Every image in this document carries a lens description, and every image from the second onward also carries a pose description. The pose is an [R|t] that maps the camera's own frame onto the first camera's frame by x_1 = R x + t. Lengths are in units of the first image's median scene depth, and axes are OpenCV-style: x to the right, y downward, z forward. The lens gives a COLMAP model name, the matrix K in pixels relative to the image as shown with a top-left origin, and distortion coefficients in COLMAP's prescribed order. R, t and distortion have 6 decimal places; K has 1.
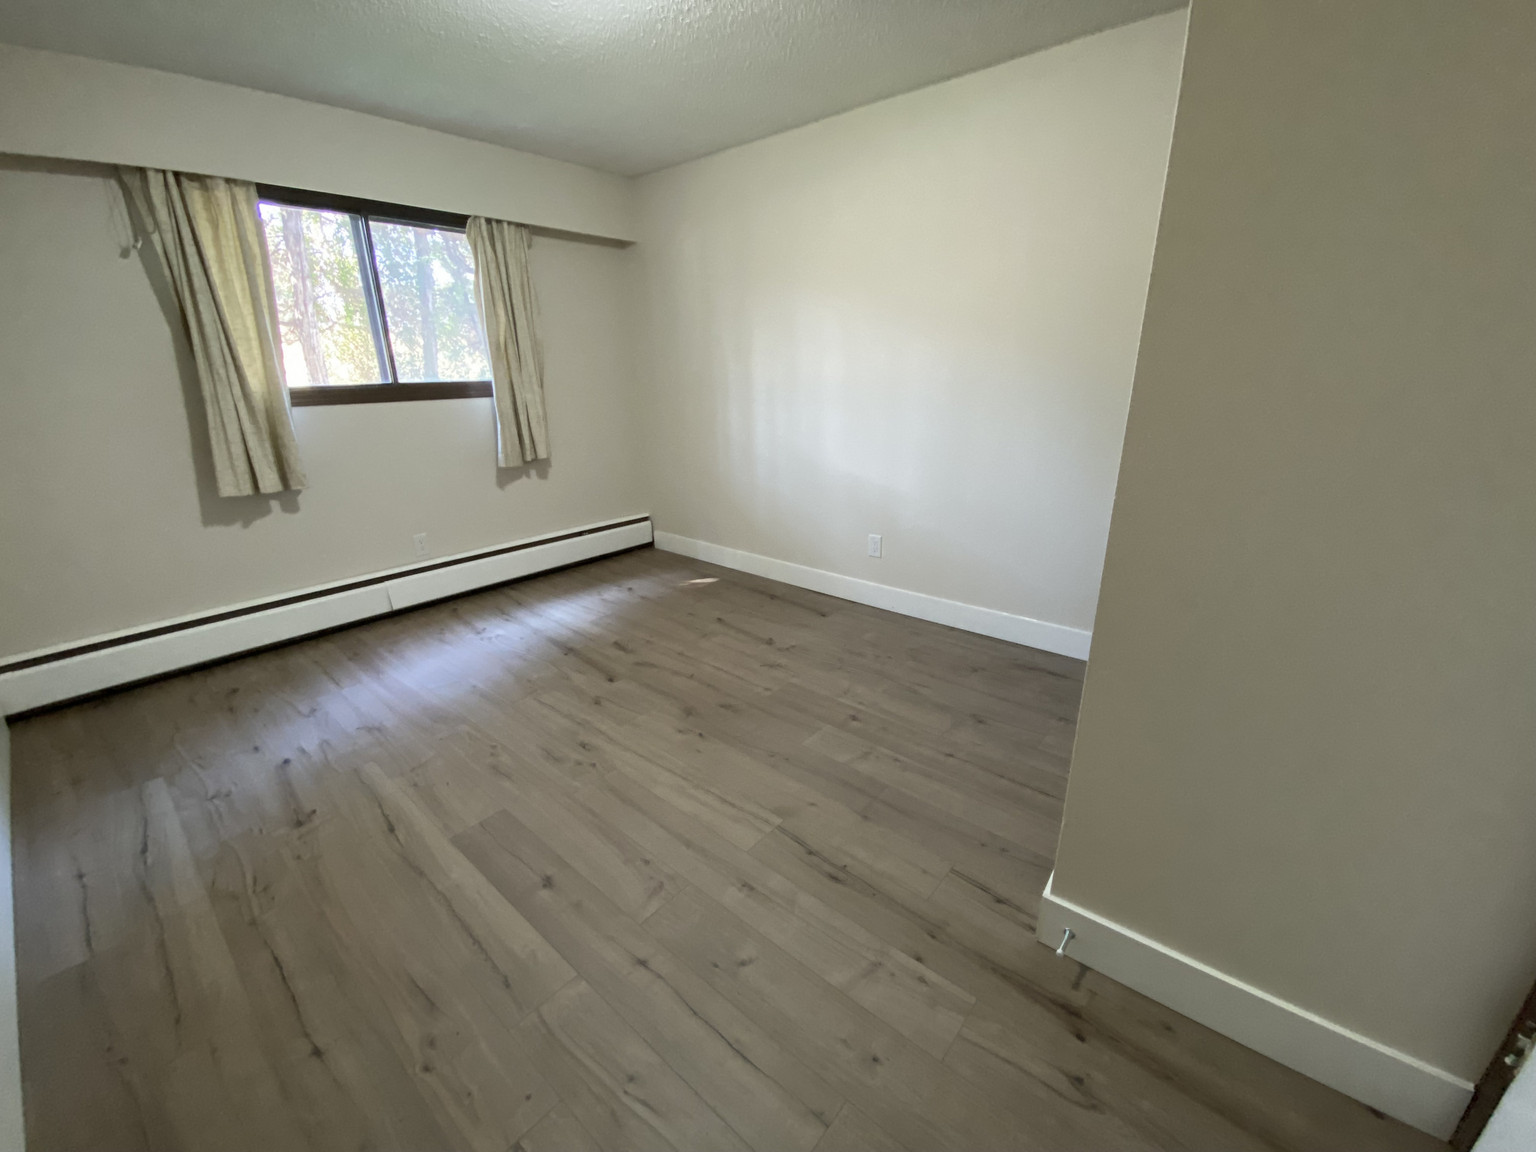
lens RADIAL K [[637.1, 0, 768.0], [0, 637.1, 576.0], [0, 0, 1]] dist [0.024946, -0.020618]
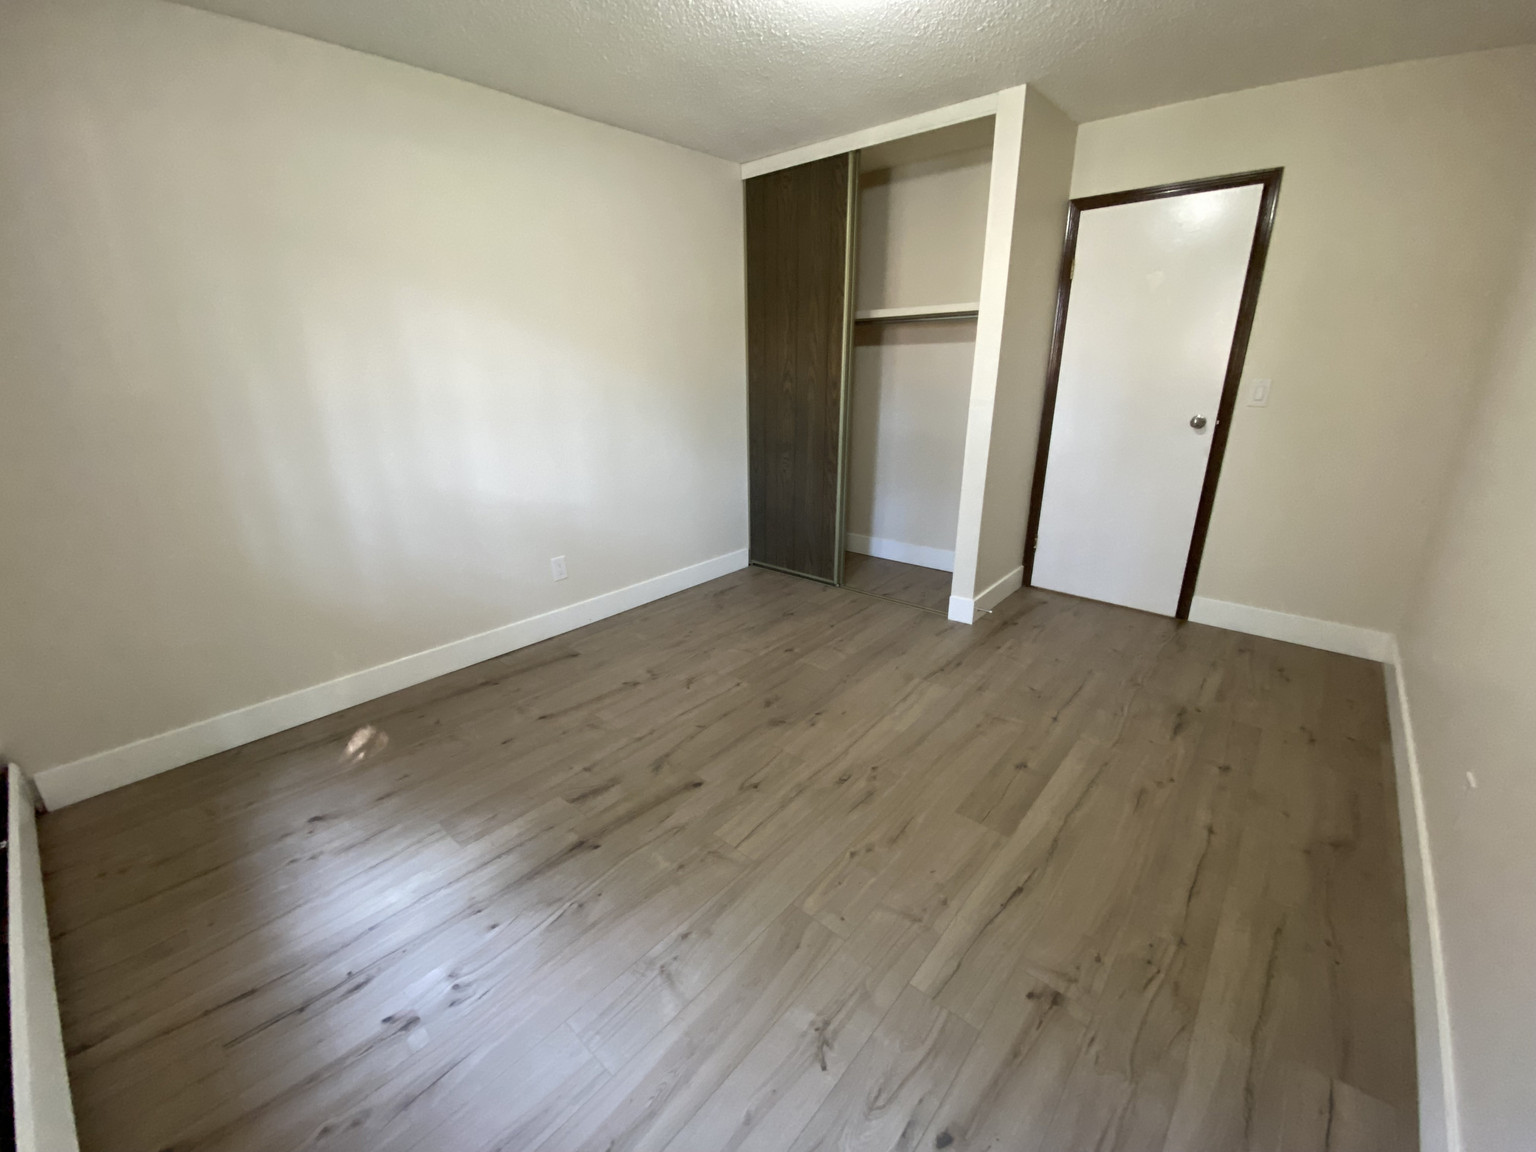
lens RADIAL K [[637.1, 0, 768.0], [0, 637.1, 576.0], [0, 0, 1]] dist [0.024946, -0.020618]
pose [[-0.015748, -0.300471, 0.953661, -0.968315], [0.326488, 0.899955, 0.288941, -0.273774], [-0.945070, 0.315909, 0.083928, 0.833273]]
